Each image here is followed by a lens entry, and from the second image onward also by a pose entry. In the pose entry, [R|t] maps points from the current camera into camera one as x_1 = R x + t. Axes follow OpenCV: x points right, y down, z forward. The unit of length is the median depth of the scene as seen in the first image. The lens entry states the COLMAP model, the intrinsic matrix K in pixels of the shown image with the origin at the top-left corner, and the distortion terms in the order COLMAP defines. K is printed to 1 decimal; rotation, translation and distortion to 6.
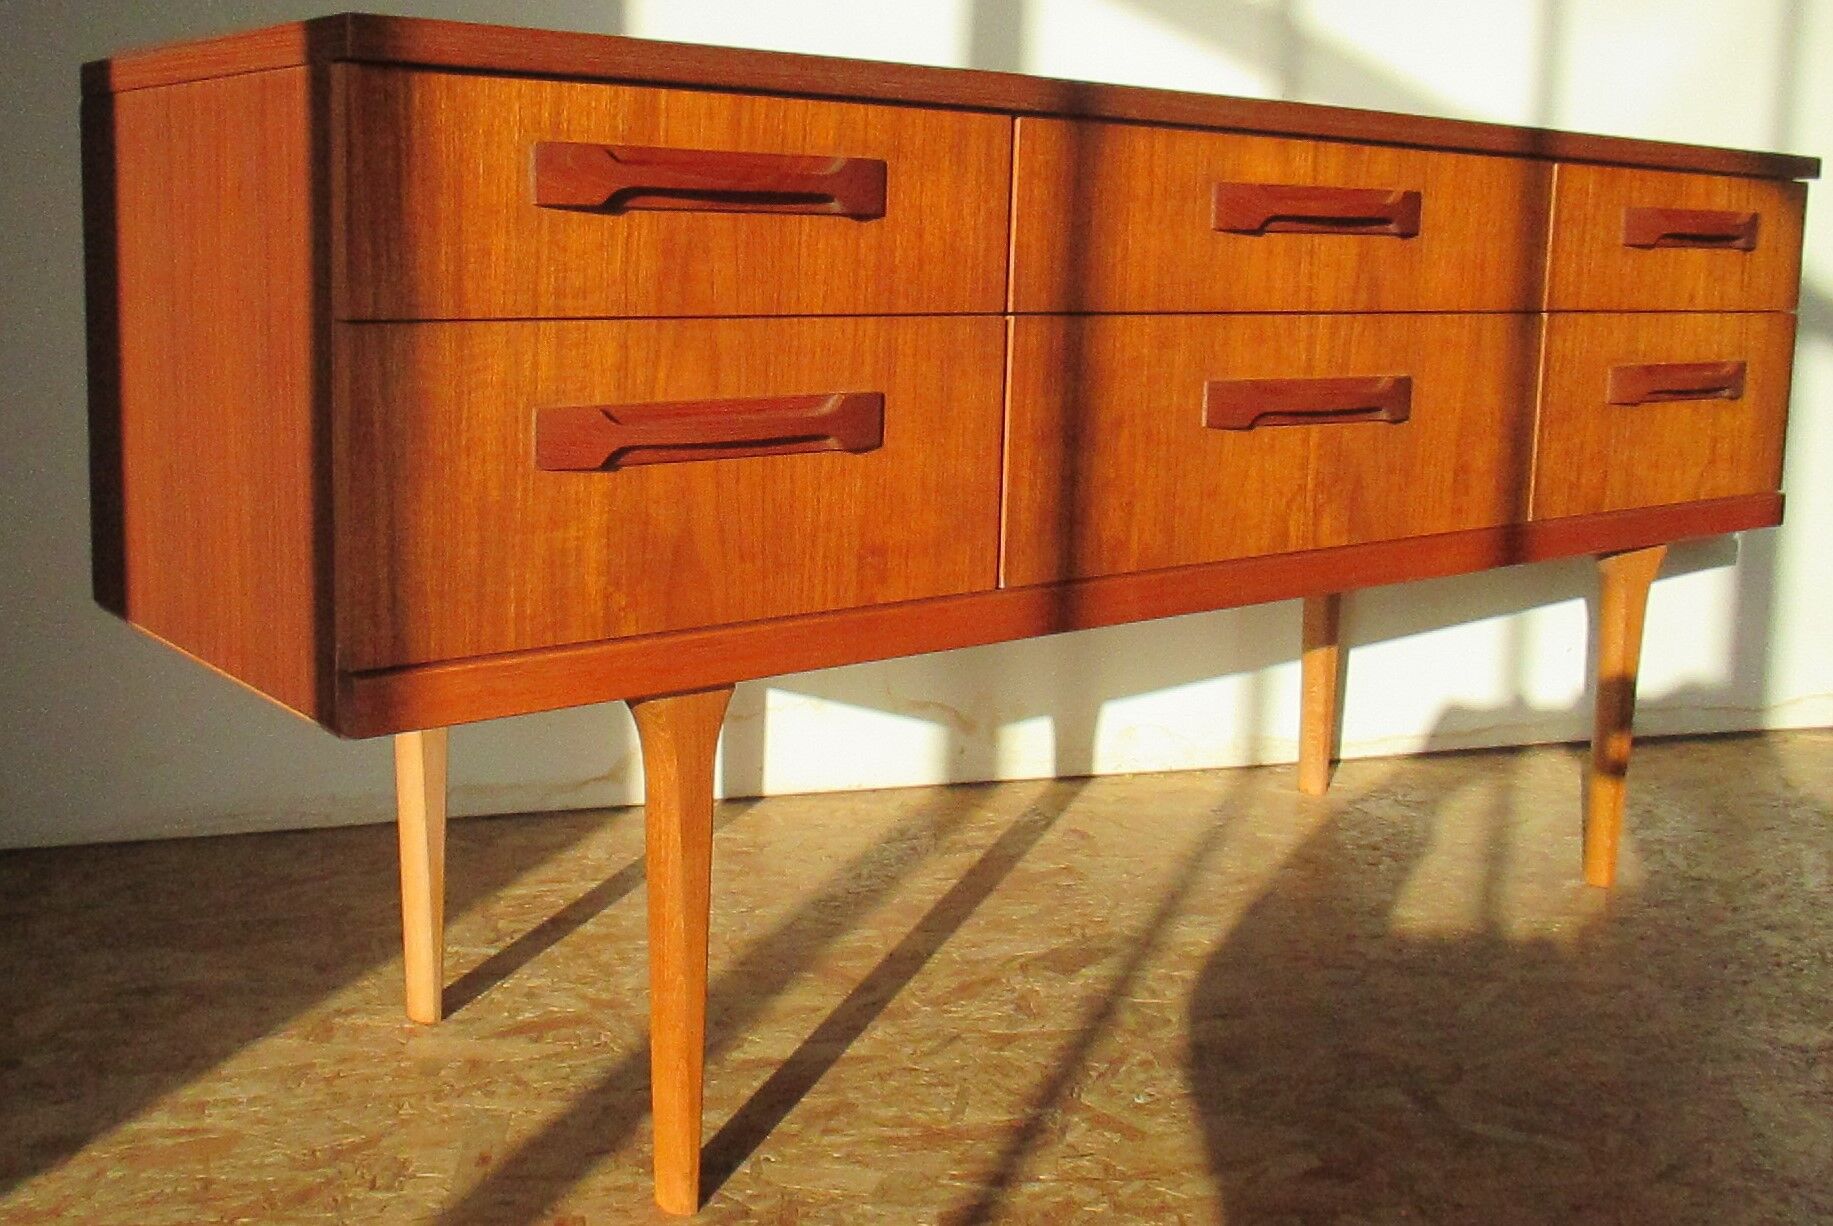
lens RADIAL K [[1990.3, 0, 913.4], [0, 1990.3, 472.3], [0, 0, 1]] dist [-0.011073, -0.011920]
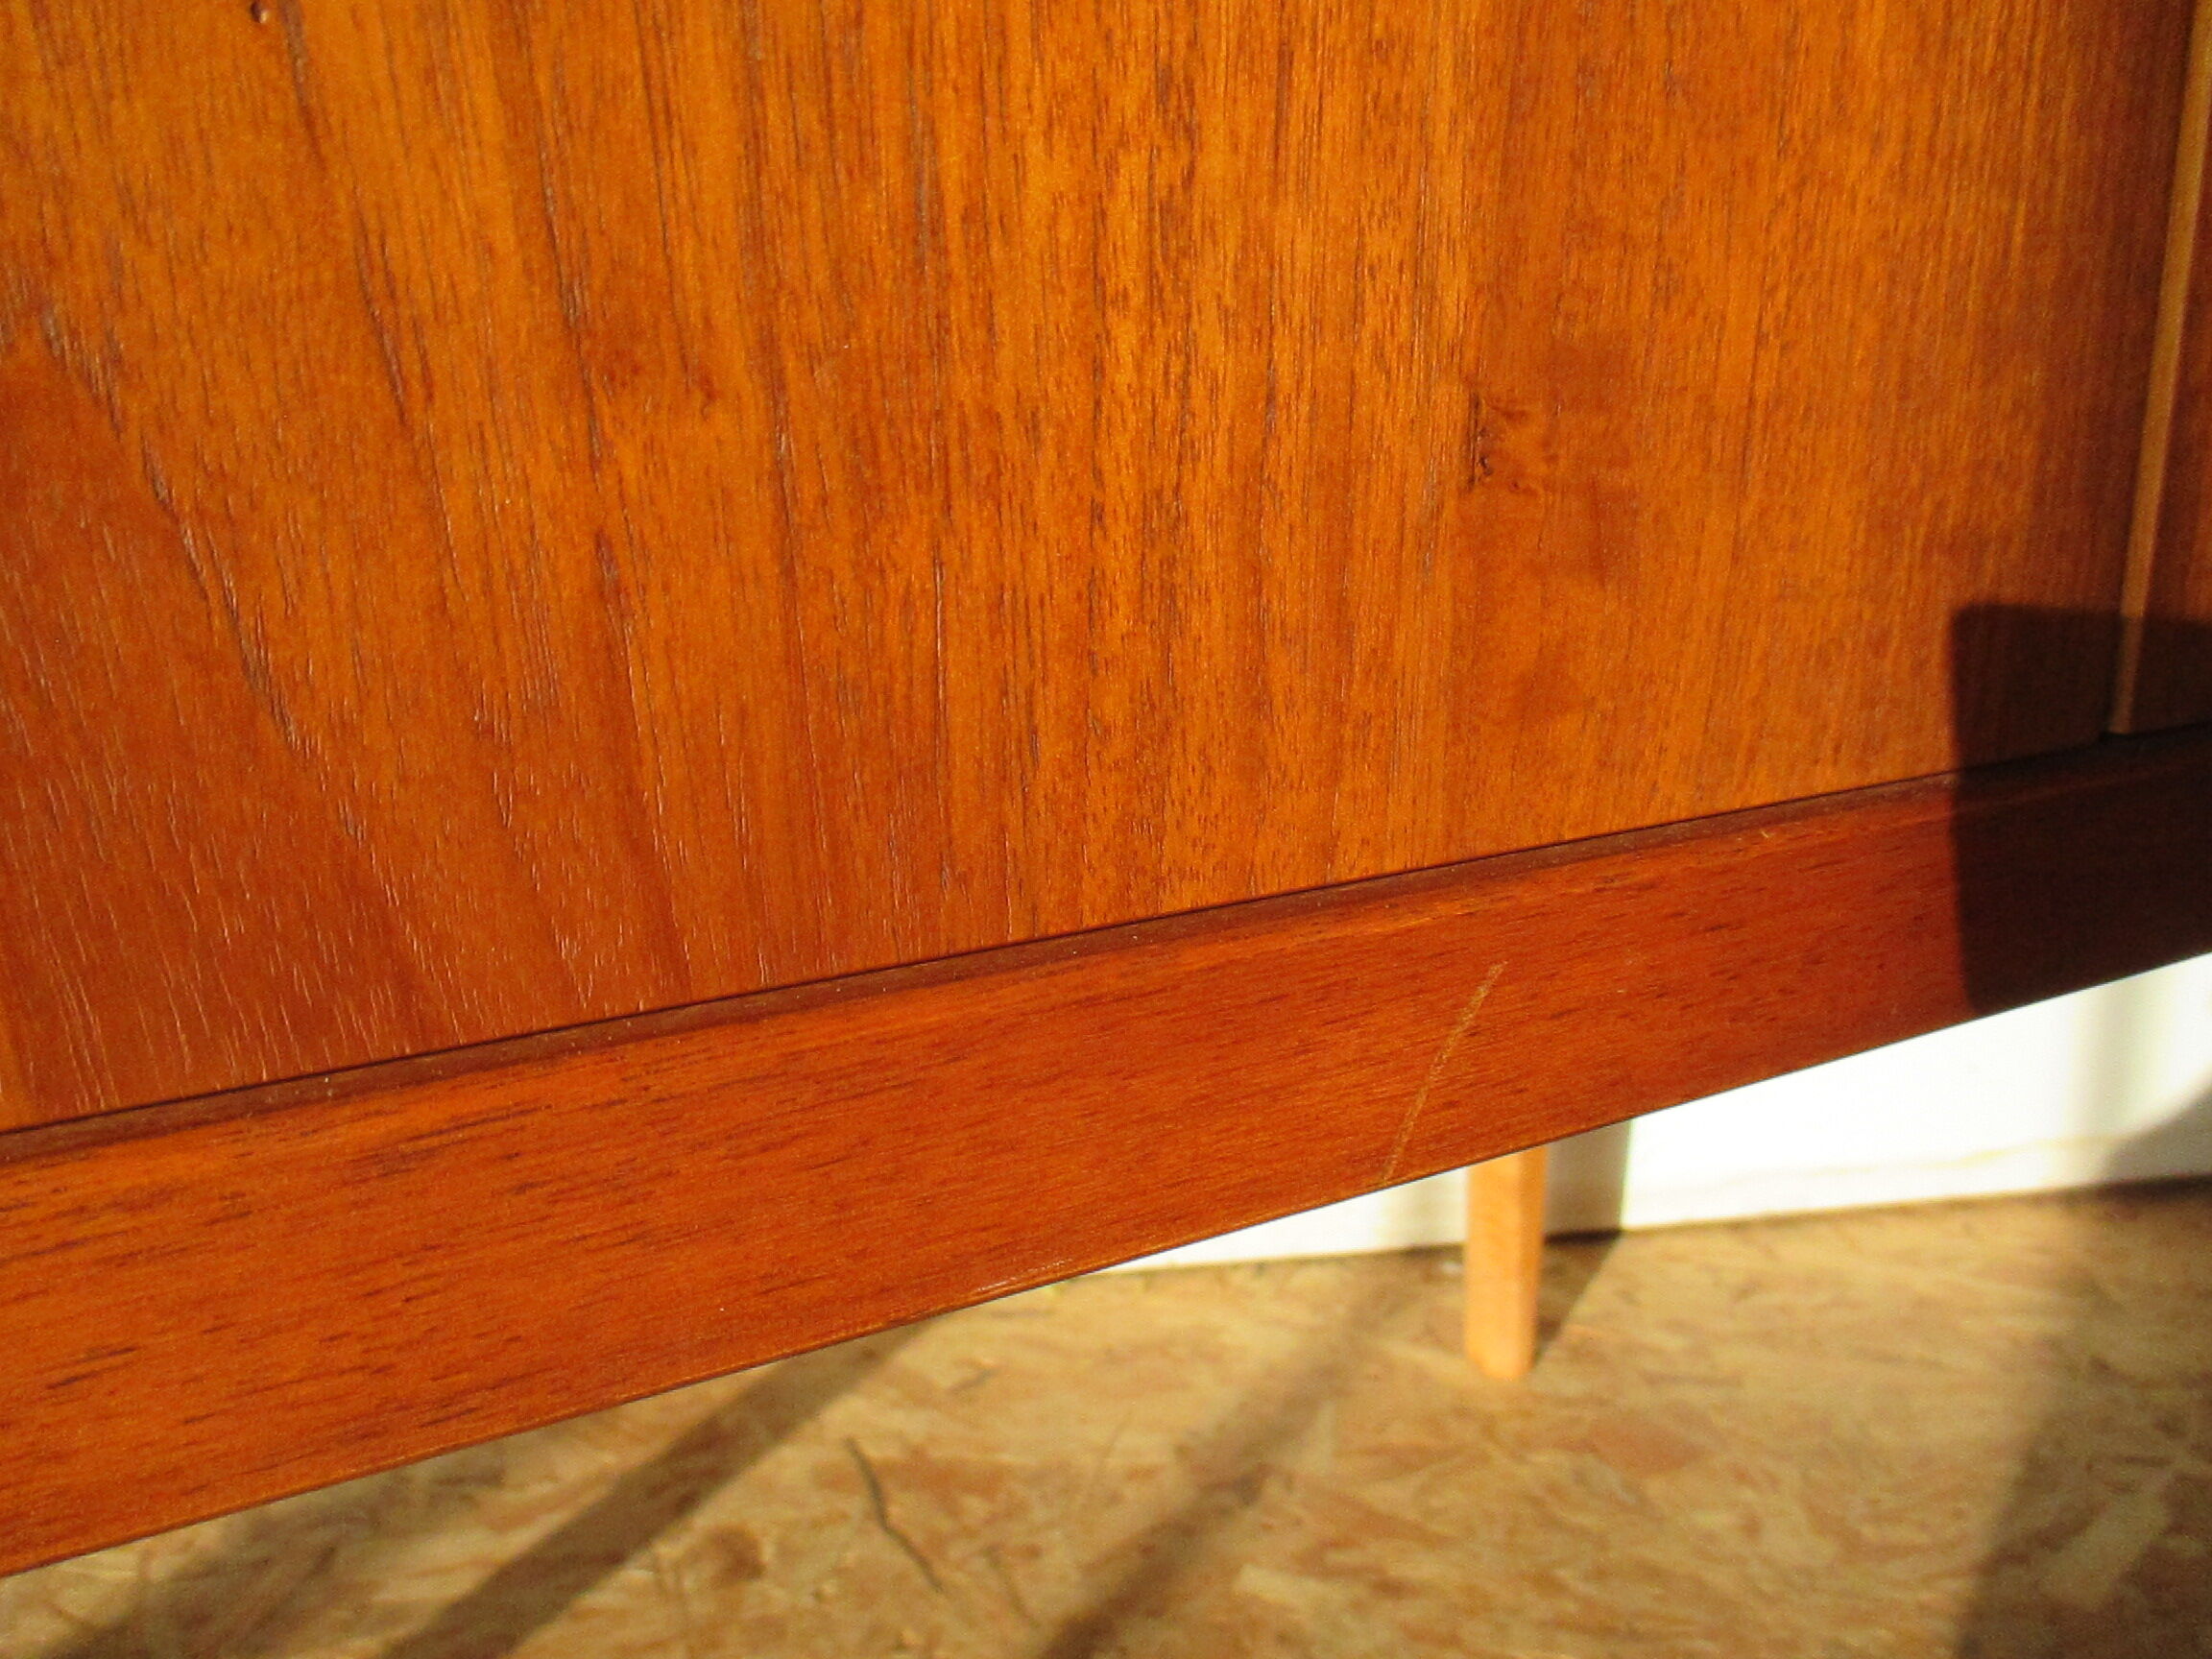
lens RADIAL K [[1902.6, 0, 1197.1], [0, 1902.6, 832.9], [0, 0, 1]] dist [-0.010128, 0.000007]
pose [[0.986416, 0.005301, -0.164182, 0.333556], [0.017269, 0.990594, 0.135737, 0.012740], [0.163357, -0.136728, 0.977047, 1.061790]]
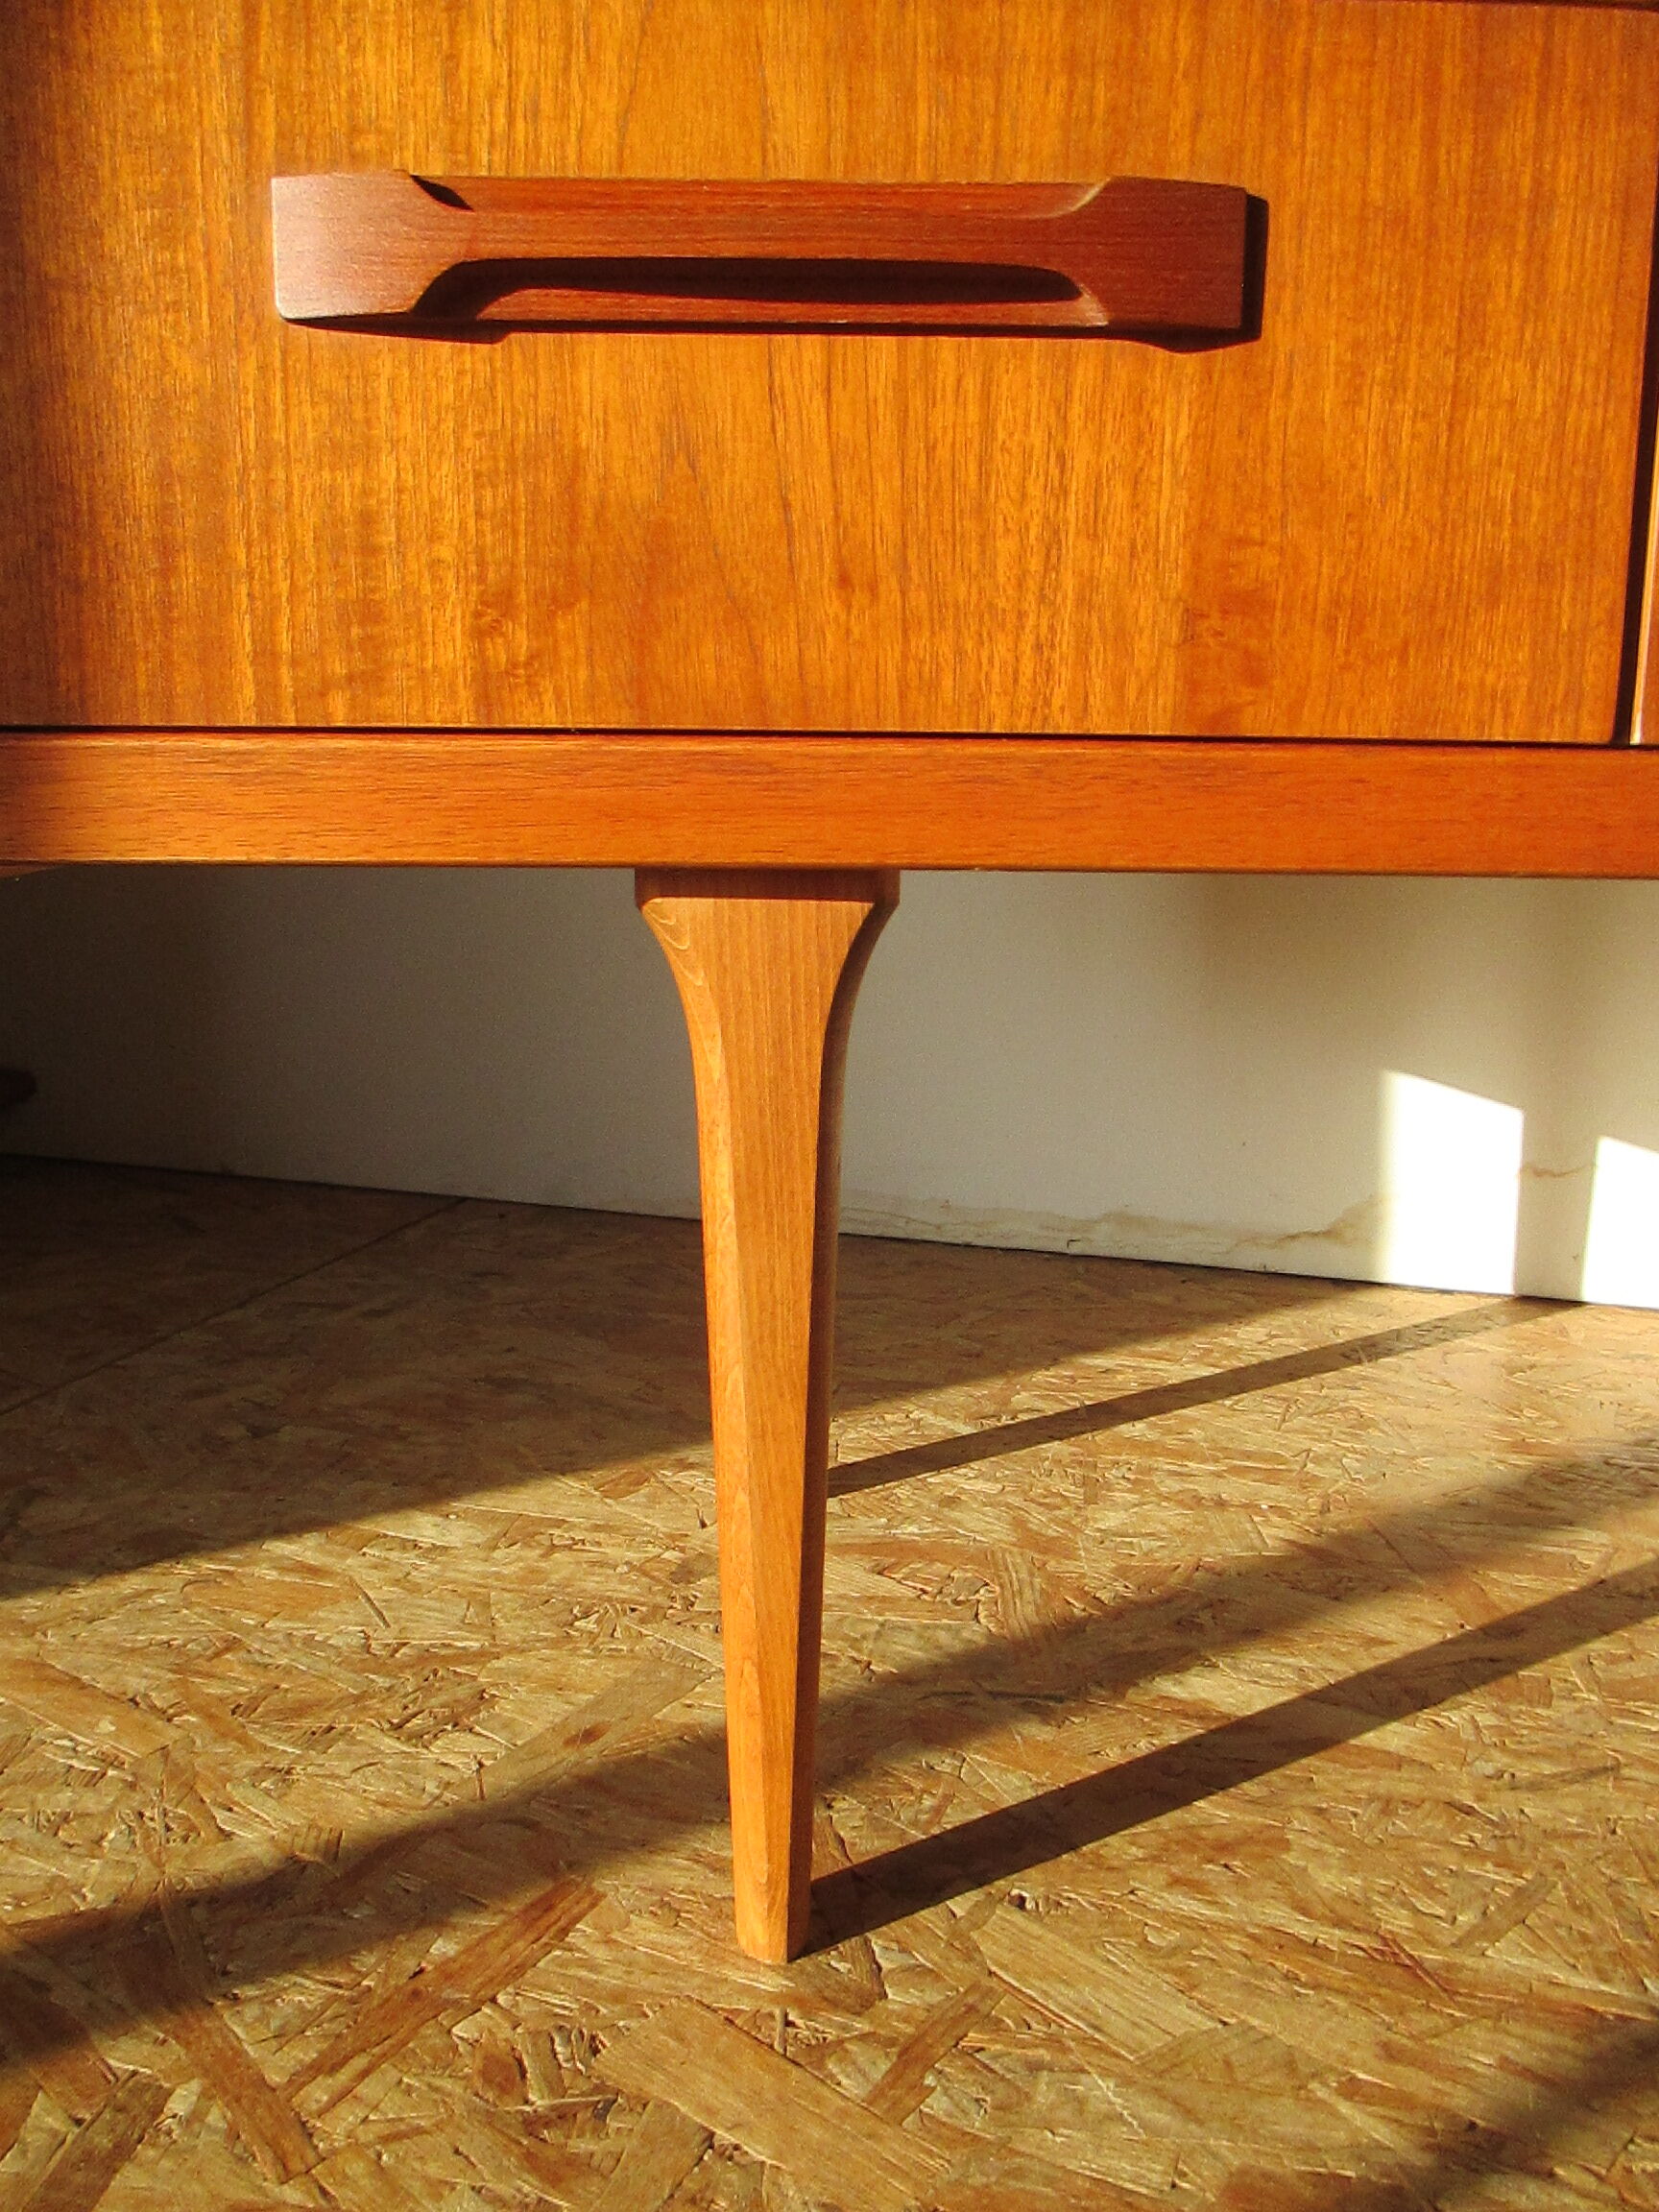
lens RADIAL K [[1926.0, 0, 799.1], [0, 1926.0, 1133.8], [0, 0, 1]] dist [-0.032794, 0.000716]
pose [[0.786257, 0.105511, -0.608825, 0.151684], [-0.063191, 0.993877, 0.090635, 0.109479], [0.614660, -0.032790, 0.788110, 0.572968]]
